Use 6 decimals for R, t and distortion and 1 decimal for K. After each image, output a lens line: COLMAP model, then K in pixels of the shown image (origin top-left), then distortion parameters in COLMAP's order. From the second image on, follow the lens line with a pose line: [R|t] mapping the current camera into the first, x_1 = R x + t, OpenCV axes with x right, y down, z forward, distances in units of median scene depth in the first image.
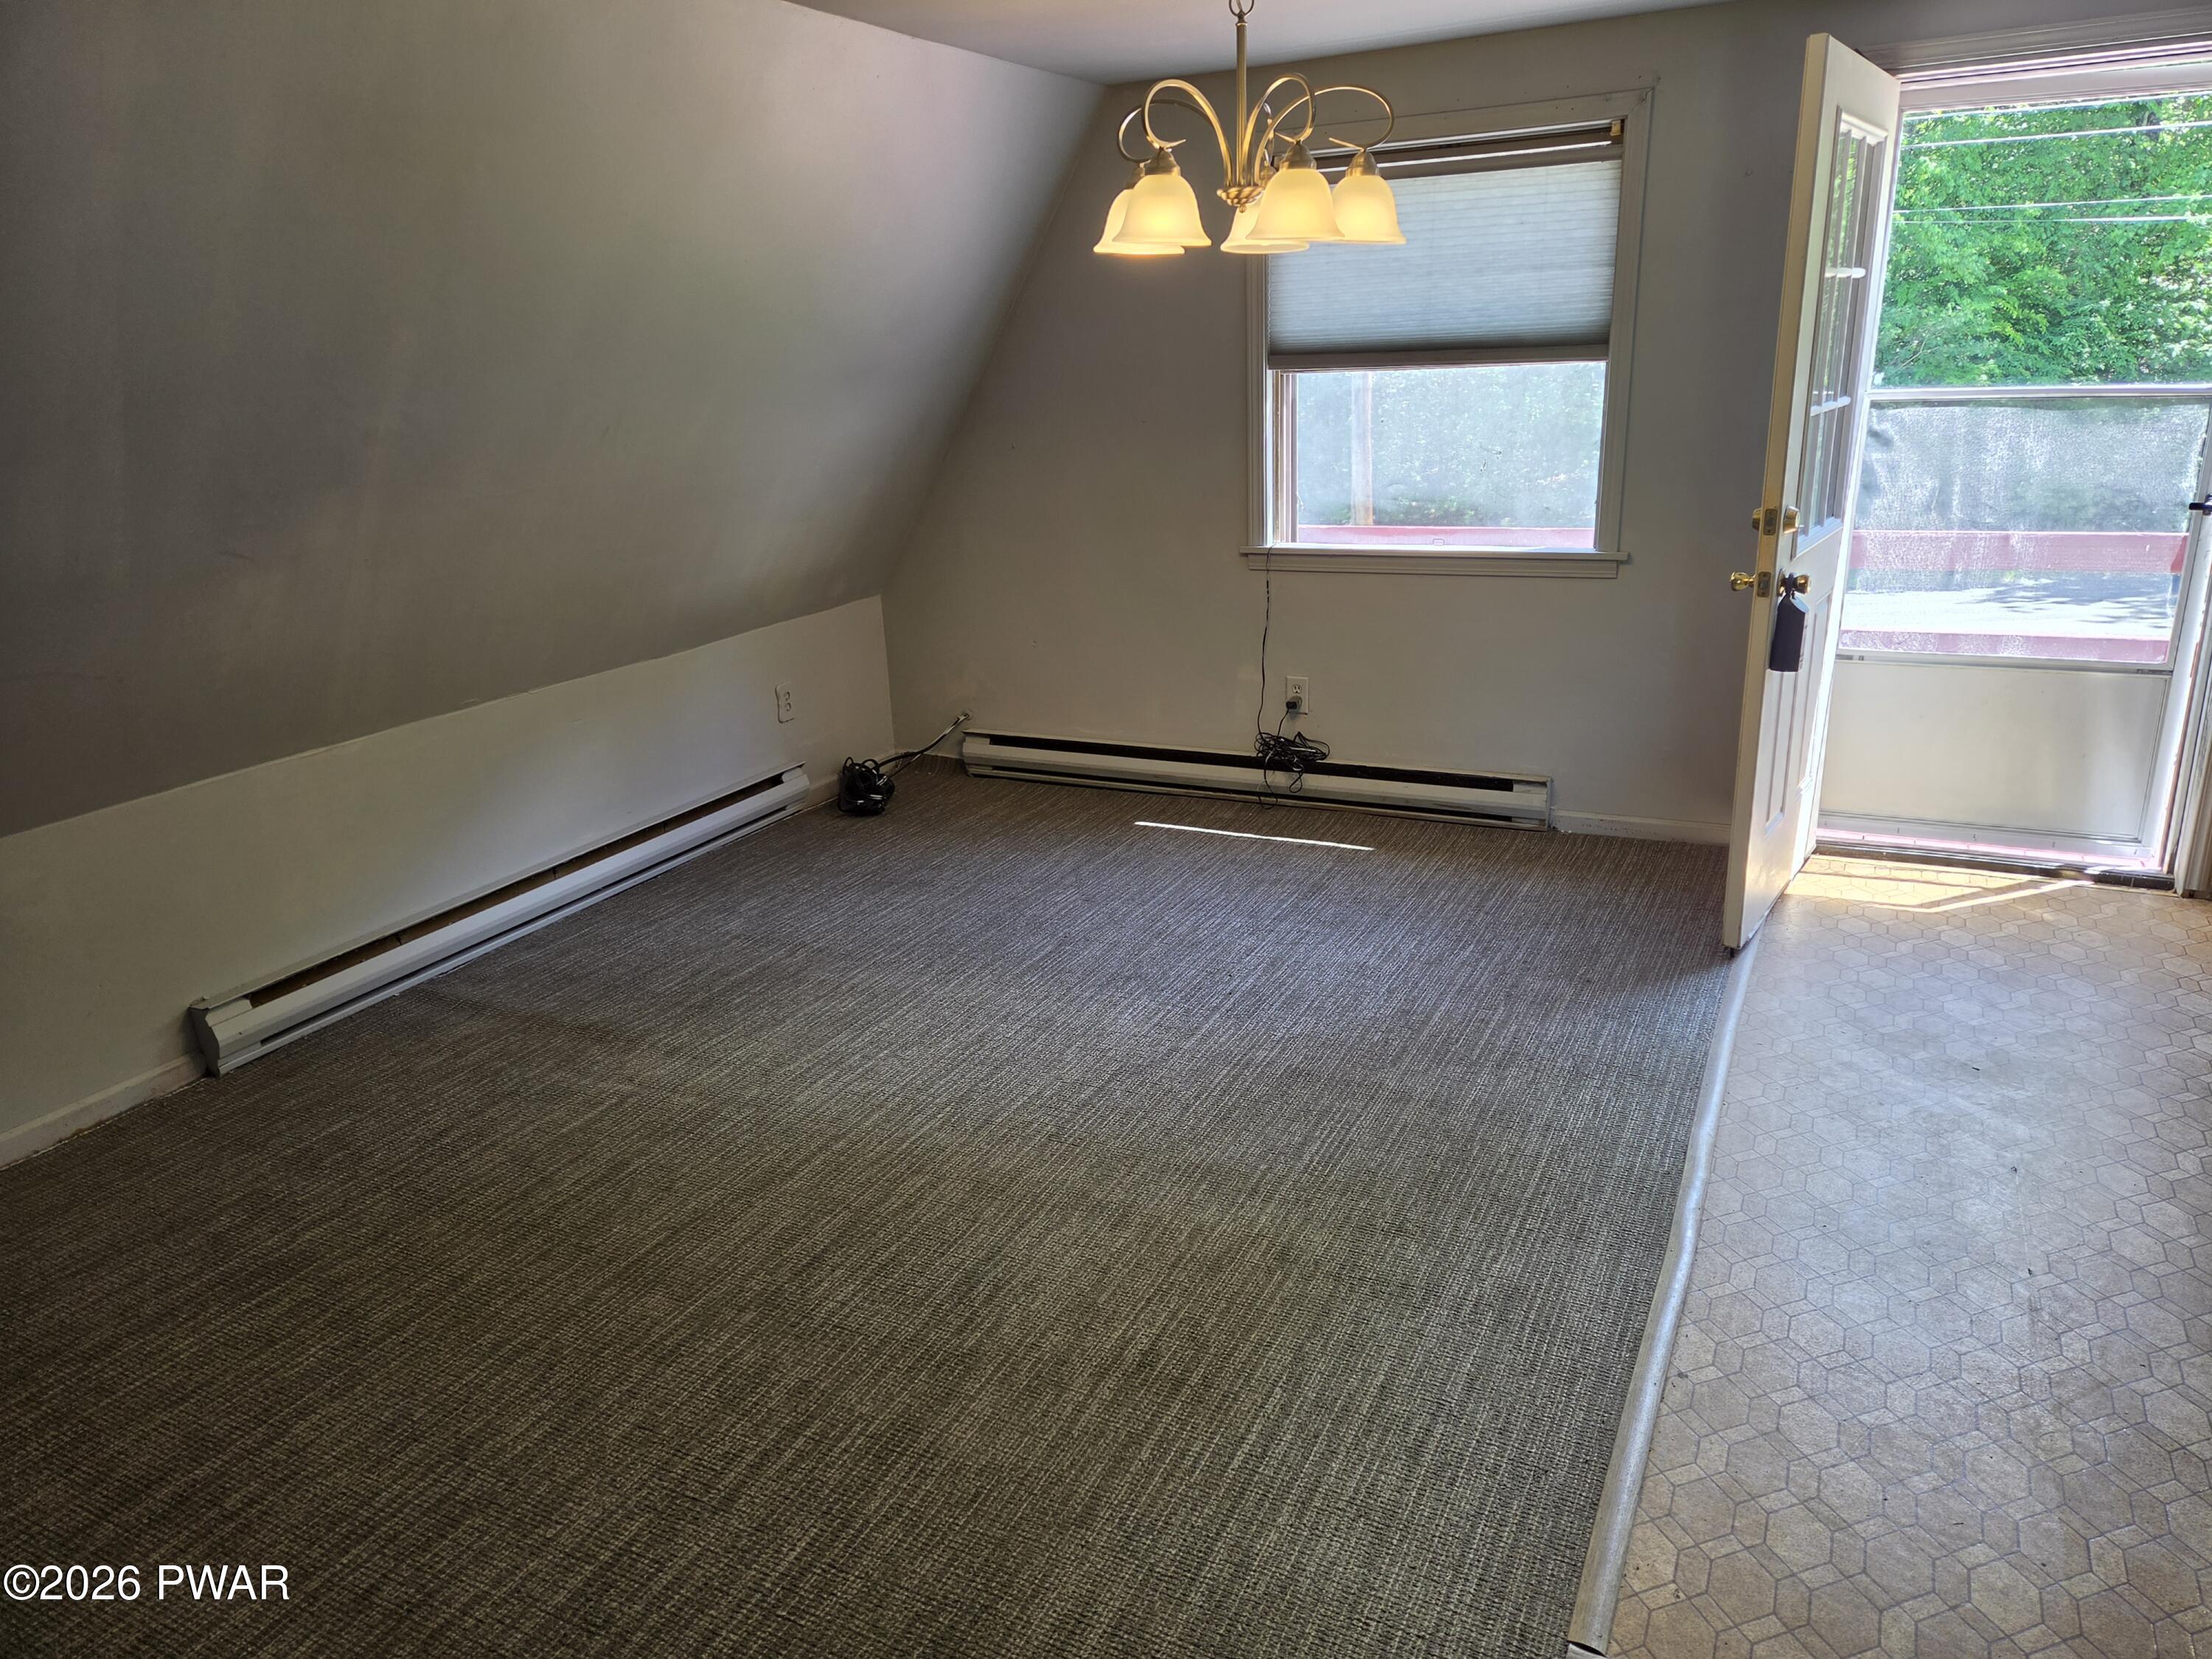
lens RADIAL K [[1478.4, 0, 1115.3], [0, 1478.4, 825.3], [0, 0, 1]] dist [0.055408, -0.069706]
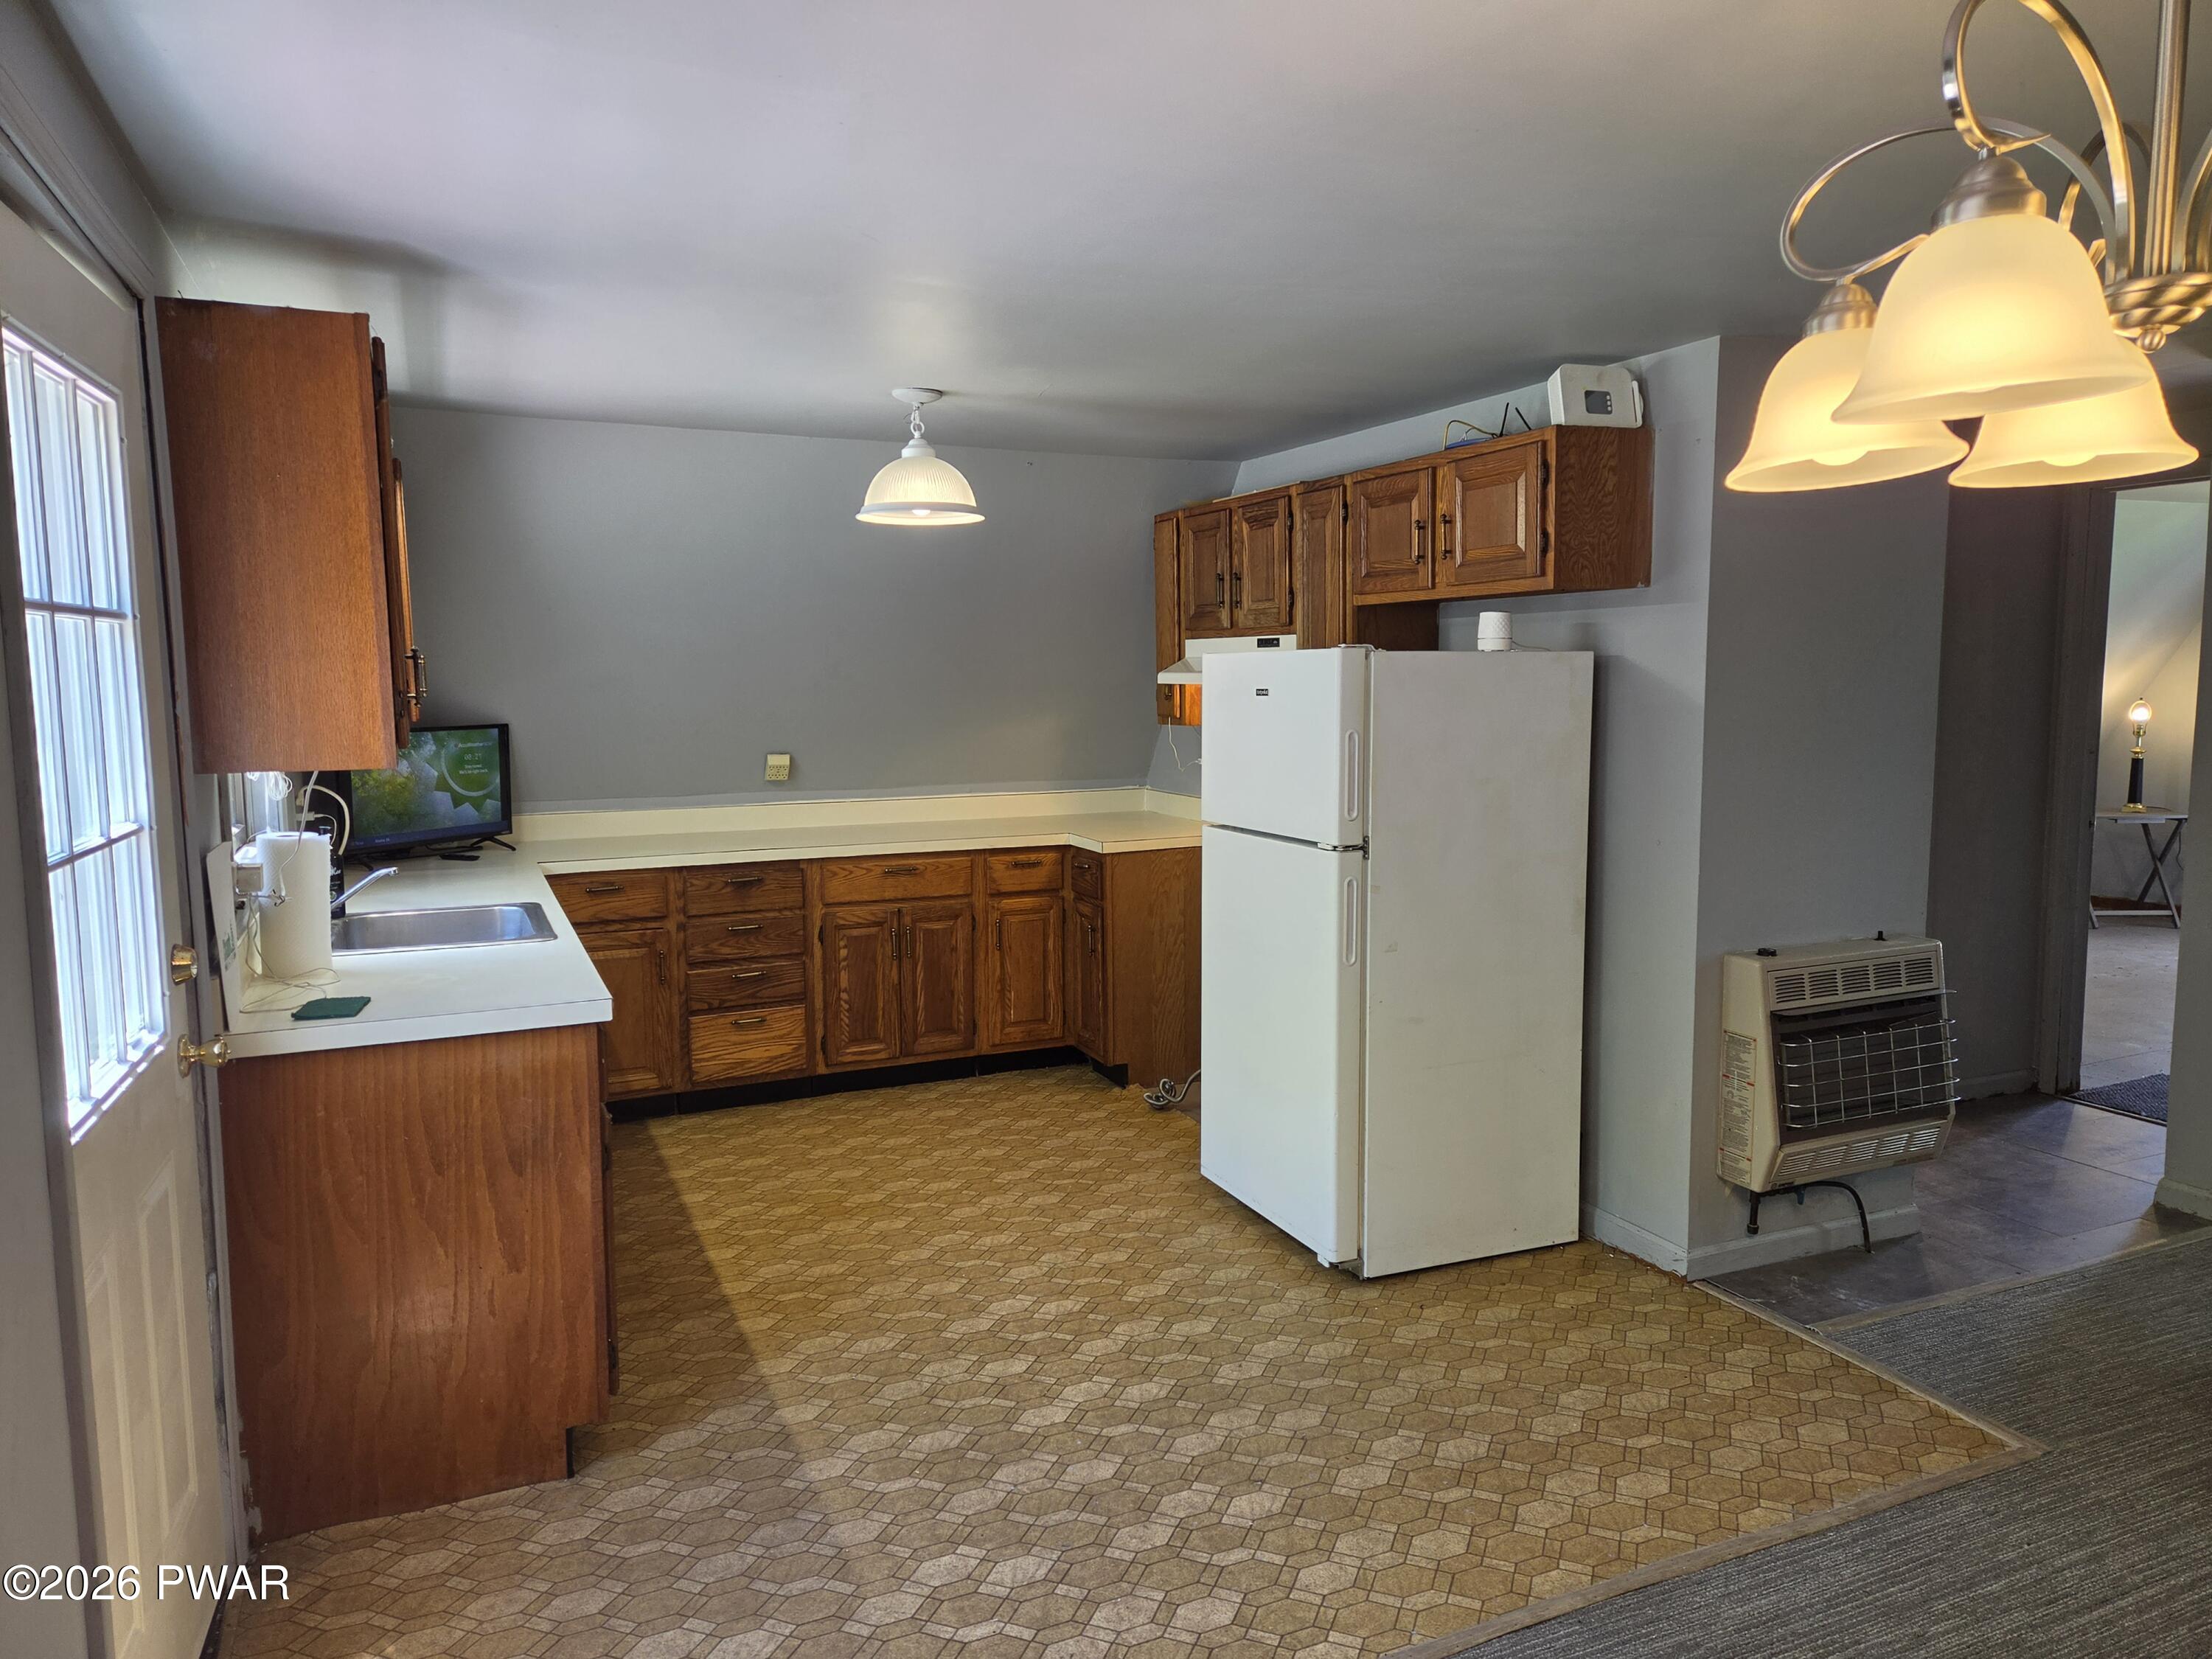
lens RADIAL K [[1473.2, 0, 1106.0], [0, 1473.2, 829.5], [0, 0, 1]] dist [0.073097, -0.069015]
pose [[-0.789063, -0.018381, 0.614037, 0.042502], [0.226587, 0.920366, 0.318724, -0.315259], [-0.570997, 0.390626, -0.722062, 0.966606]]
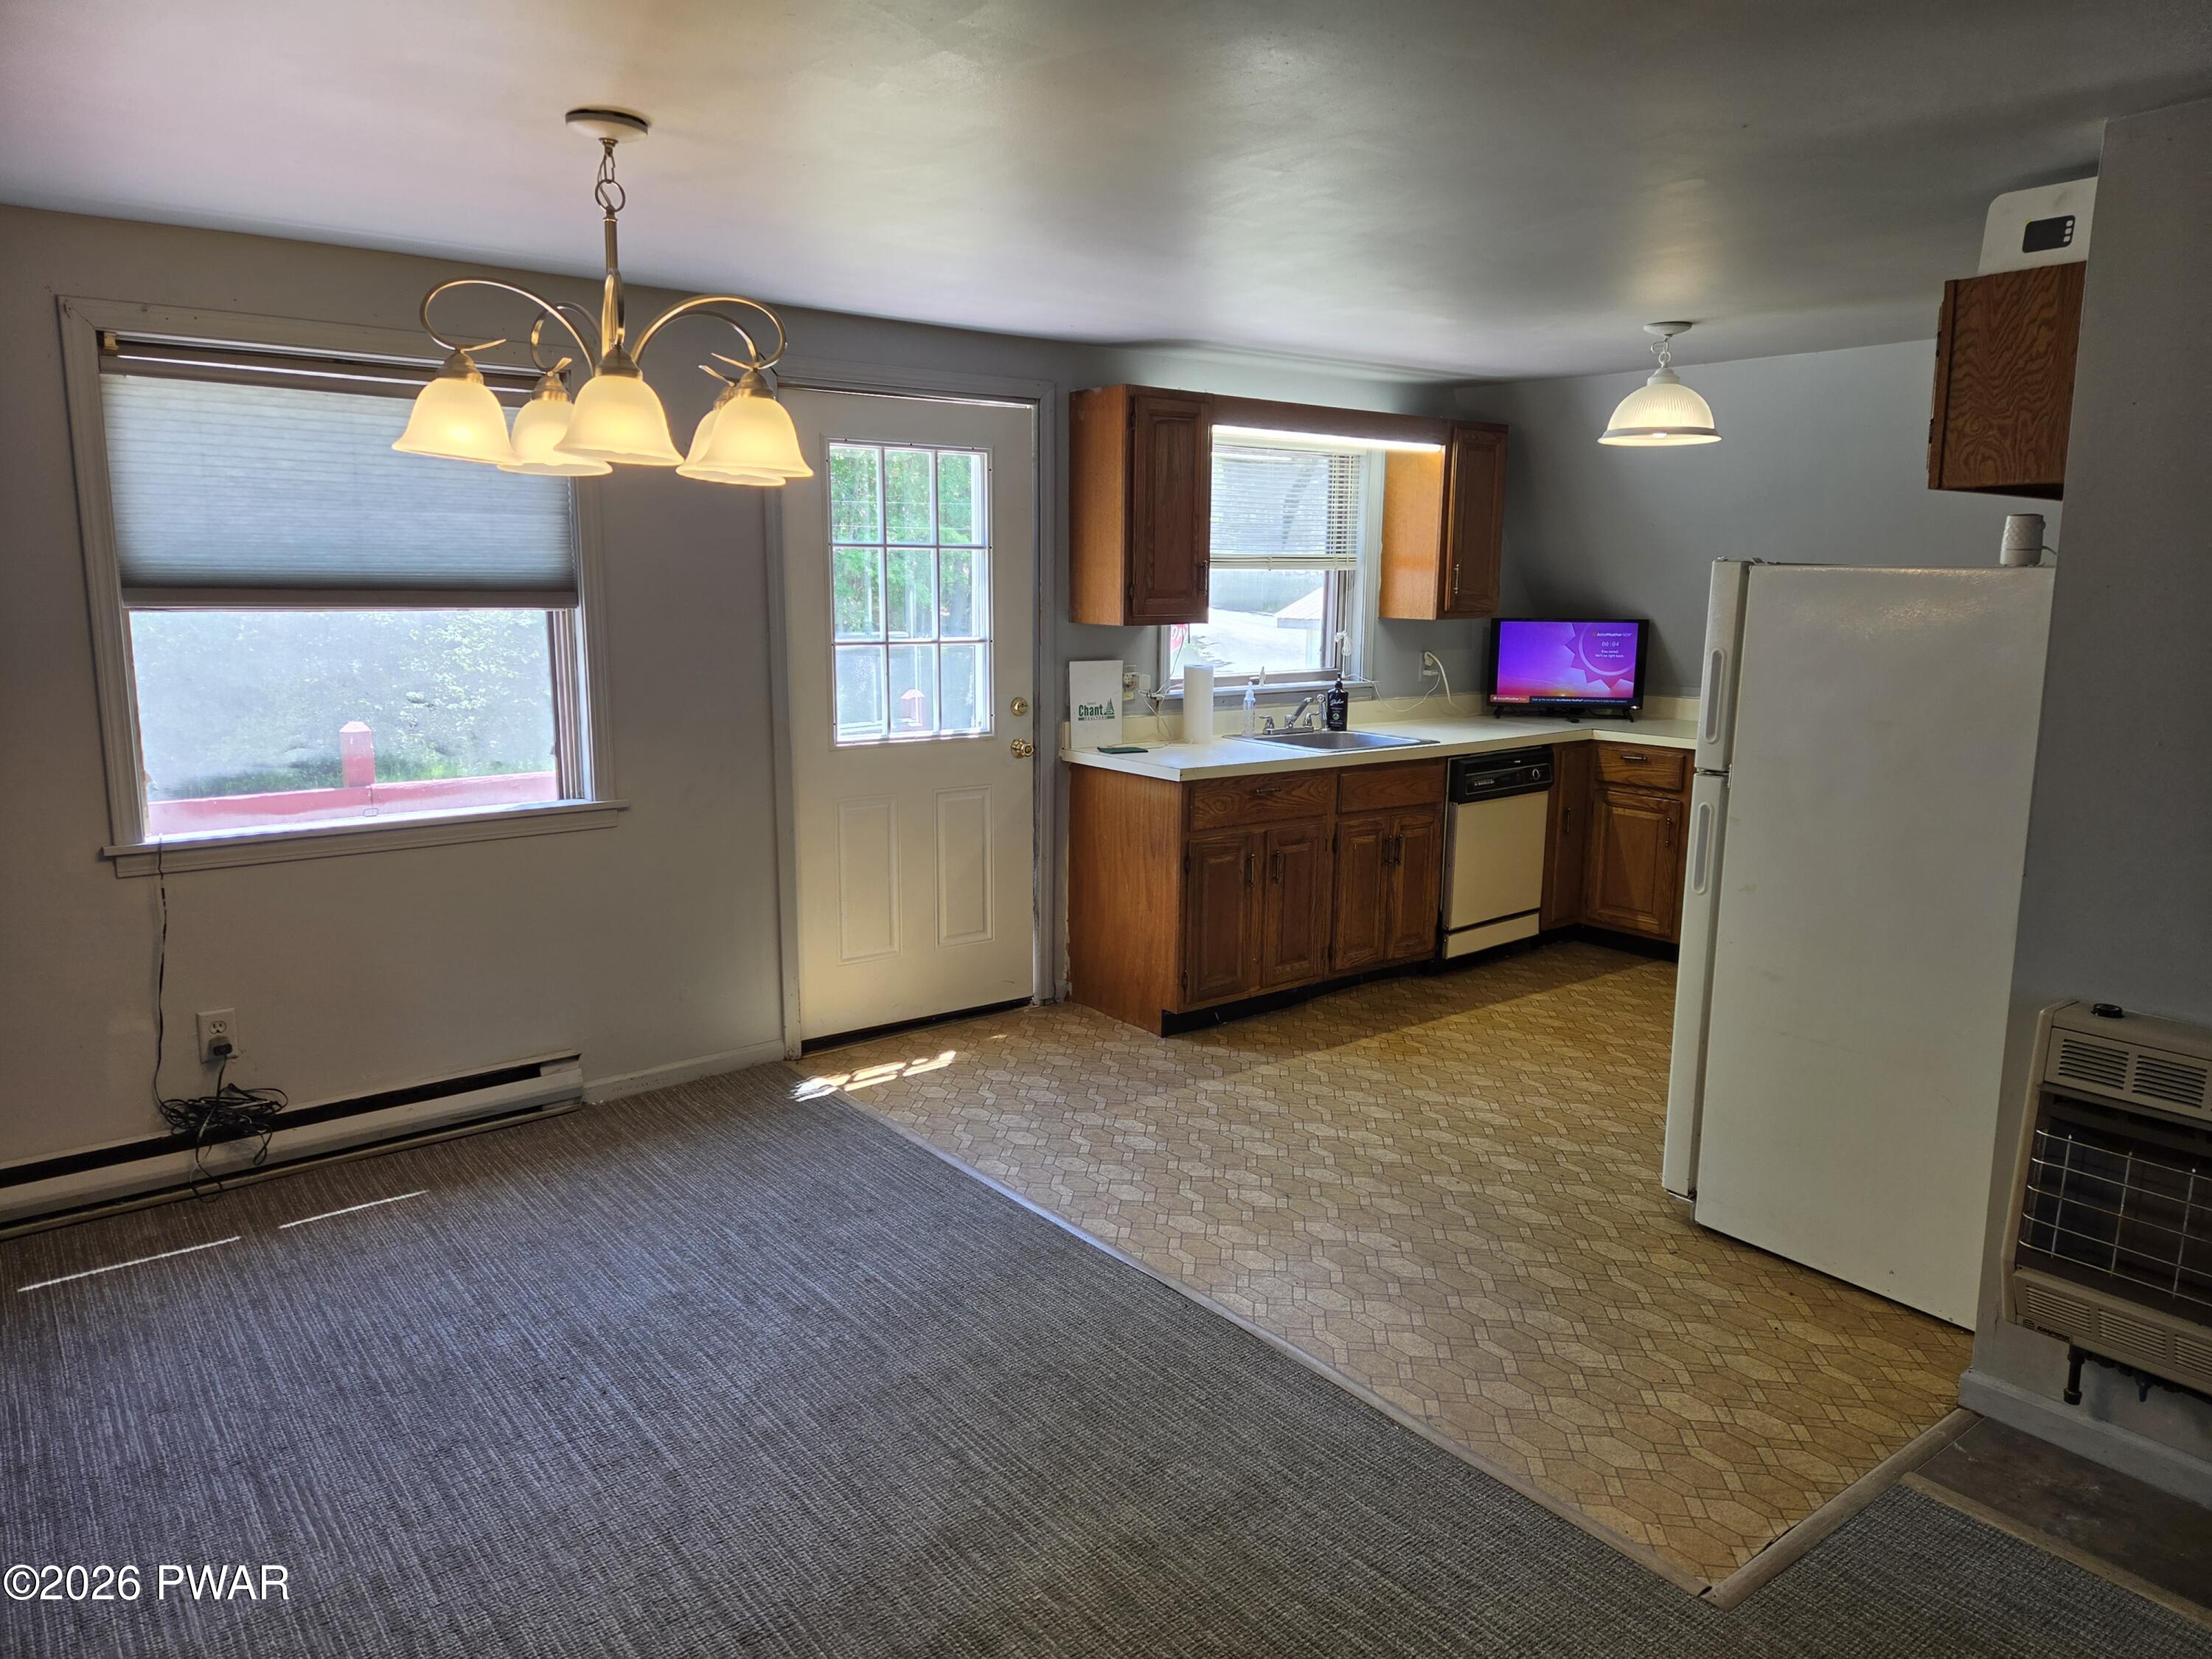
lens RADIAL K [[1478.4, 0, 1115.3], [0, 1478.4, 825.3], [0, 0, 1]] dist [0.055408, -0.069706]
pose [[0.399058, -0.110469, 0.910247, -0.384819], [0.254571, 0.967037, 0.005755, -0.085048], [-0.880878, 0.229426, 0.414026, 0.298135]]
